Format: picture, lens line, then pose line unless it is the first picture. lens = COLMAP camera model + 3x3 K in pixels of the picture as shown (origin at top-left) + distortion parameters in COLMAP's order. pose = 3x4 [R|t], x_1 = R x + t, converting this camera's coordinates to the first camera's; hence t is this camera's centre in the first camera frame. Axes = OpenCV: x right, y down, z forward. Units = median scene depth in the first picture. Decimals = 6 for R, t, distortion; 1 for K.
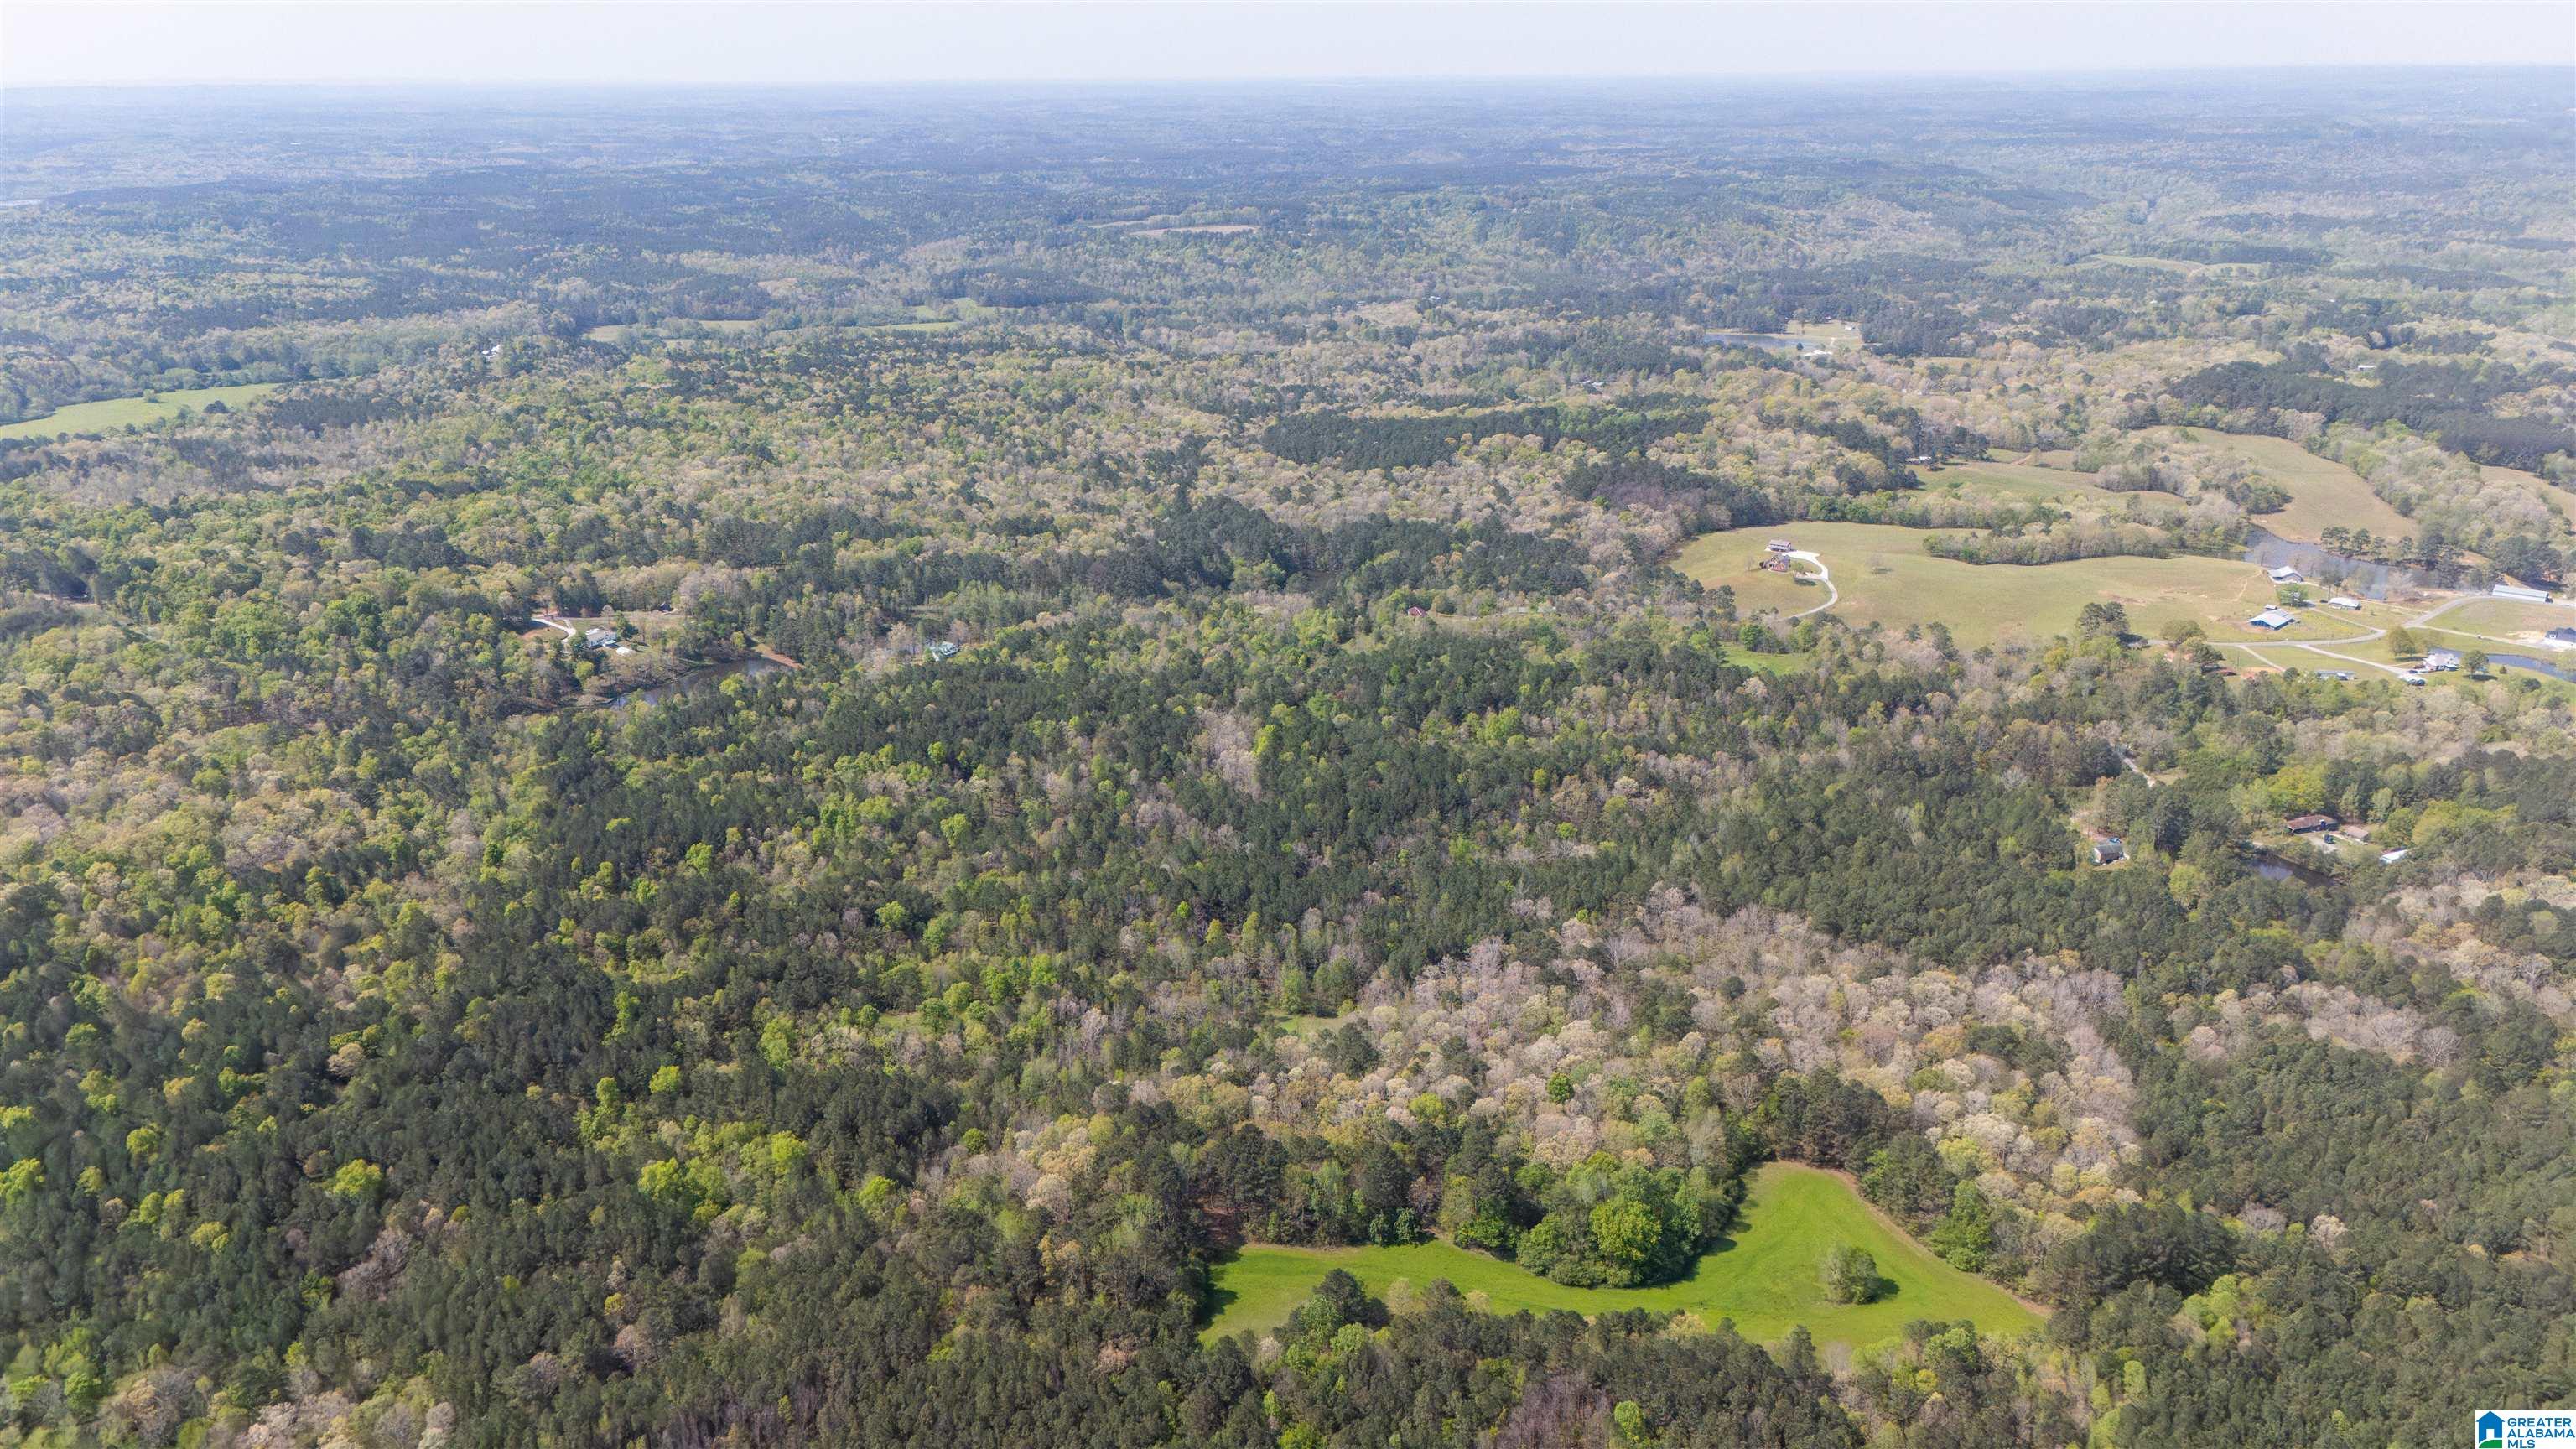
lens RADIAL K [[1873.2, 0, 1300.4], [0, 1873.2, 687.8], [0, 0, 1]] dist [0.099339, -0.164173]
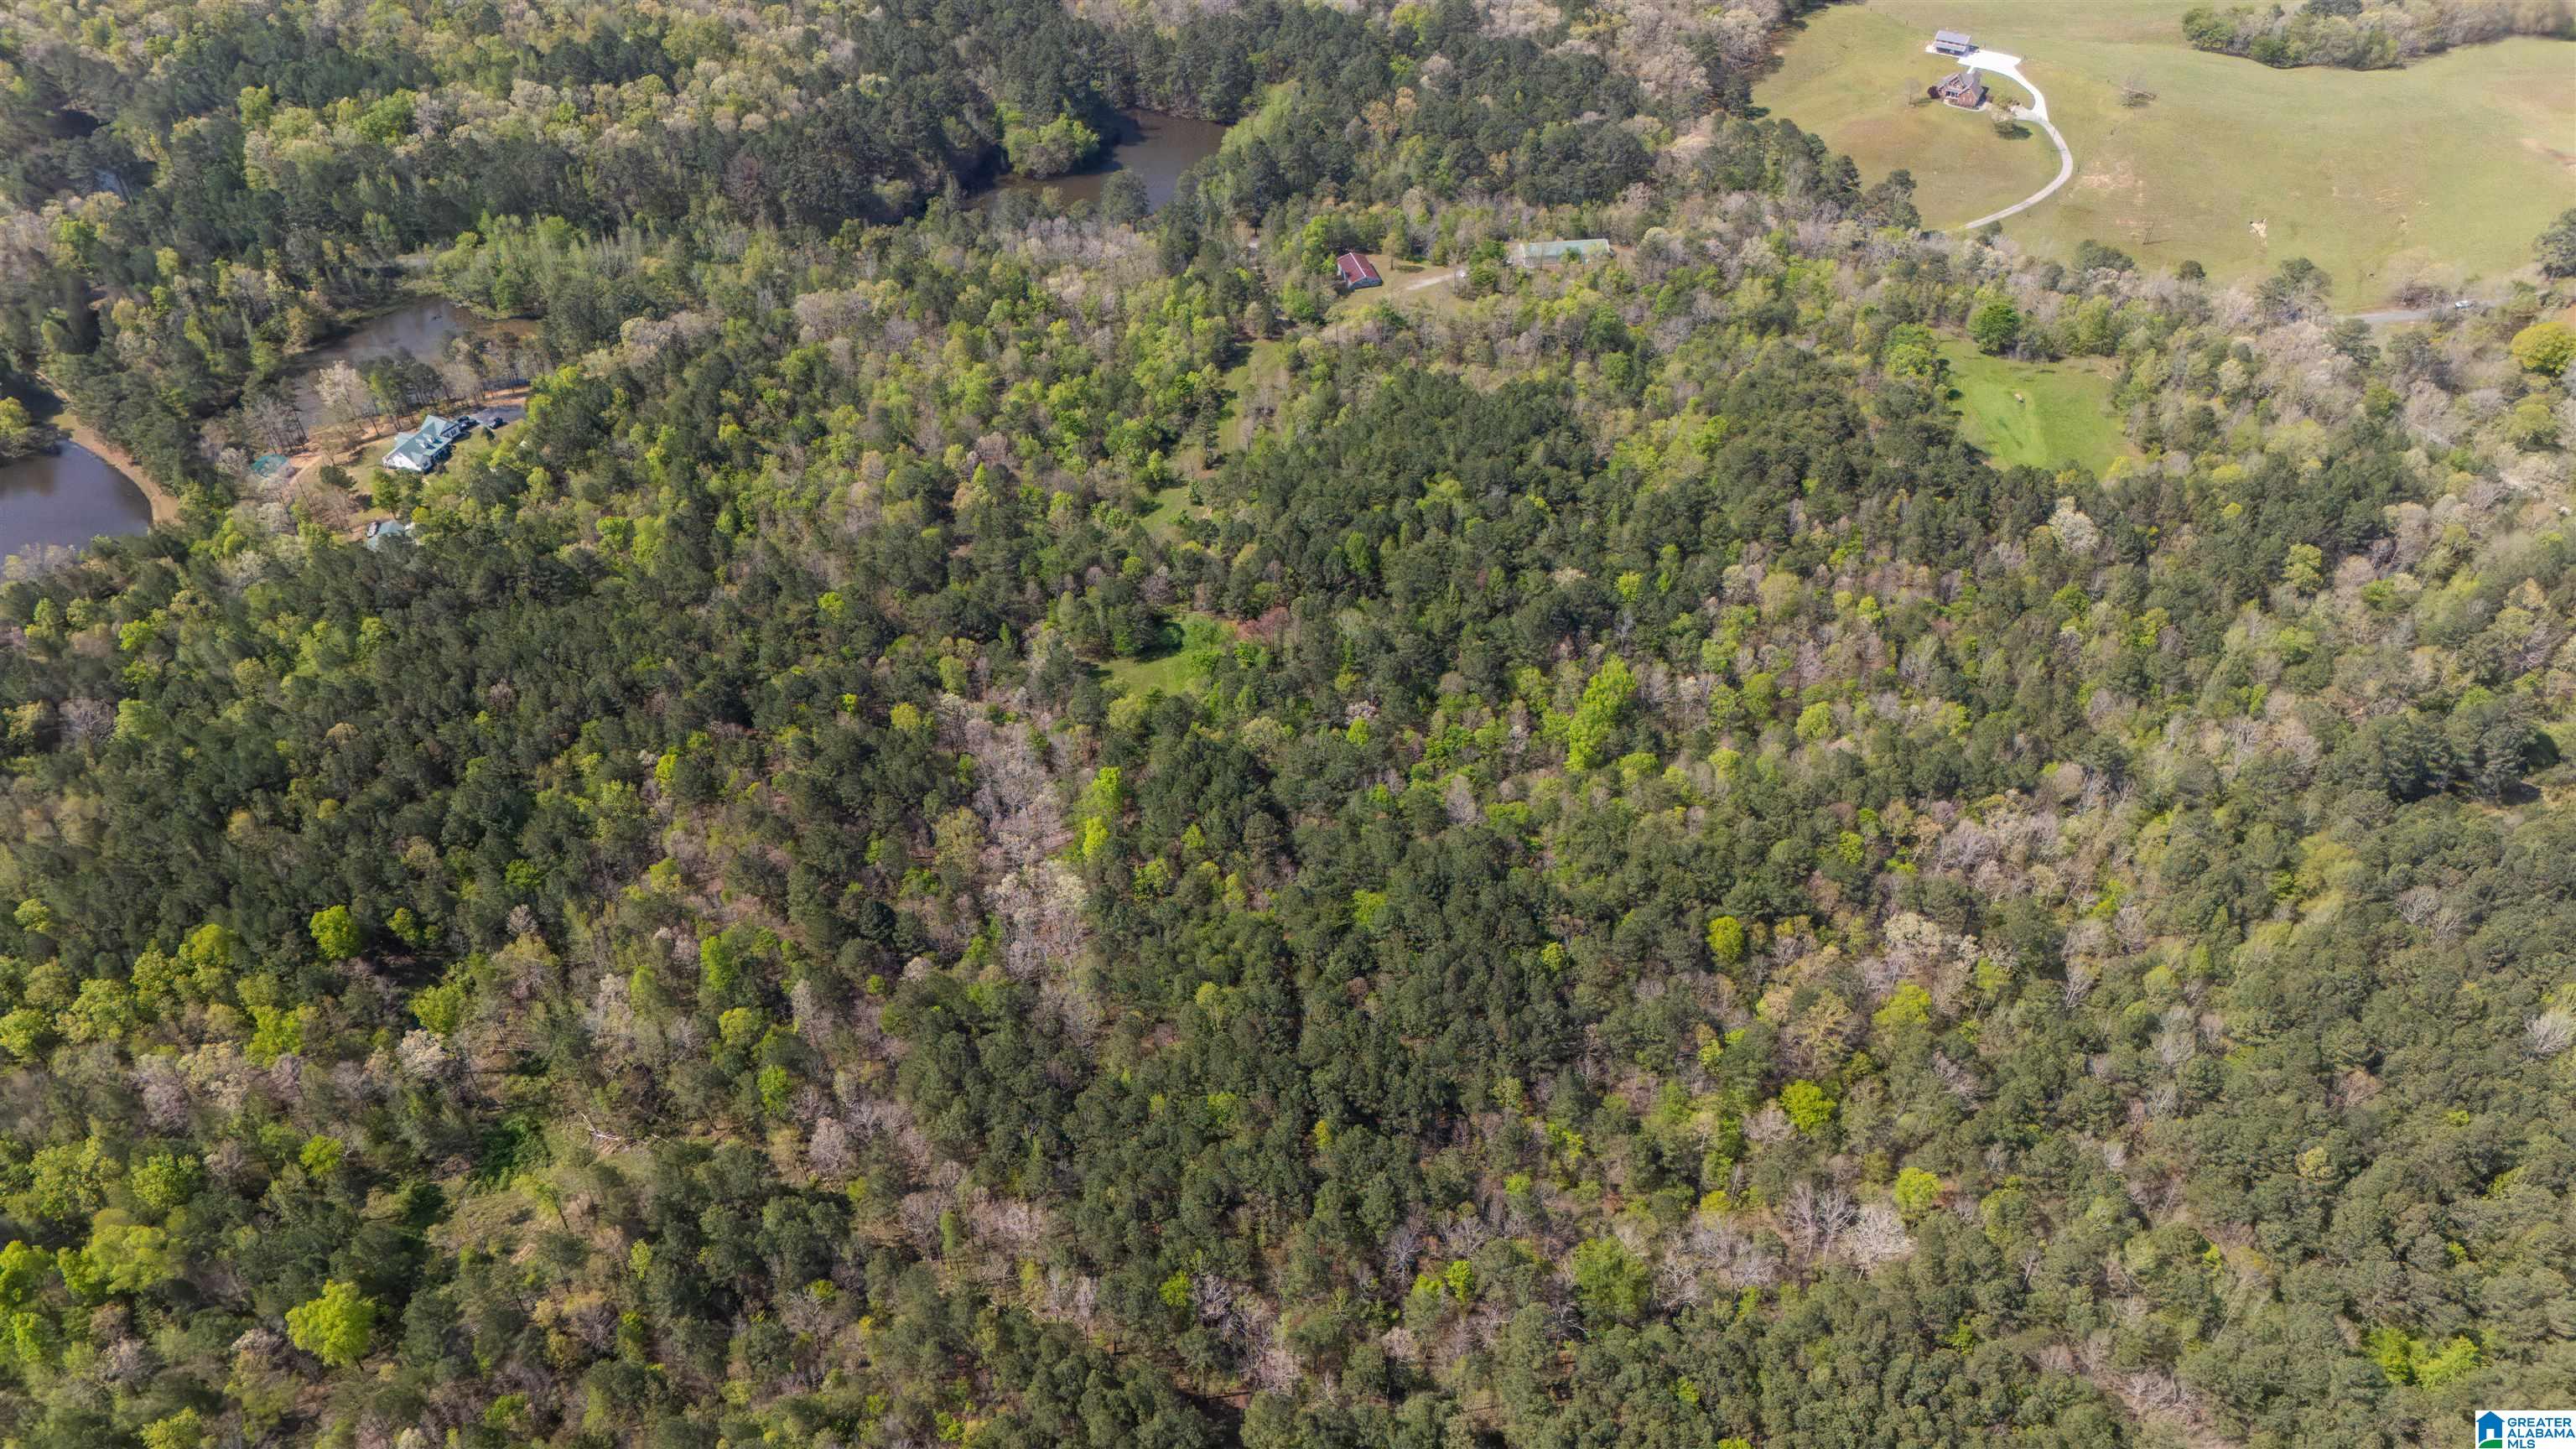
lens RADIAL K [[1892.5, 0, 1293.9], [0, 1892.5, 715.3], [0, 0, 1]] dist [0.076912, -0.082230]
pose [[0.995184, -0.063917, 0.074324, -0.004733], [0.030887, 0.924030, 0.381070, -0.163713], [-0.093035, -0.376939, 0.921554, 0.569475]]
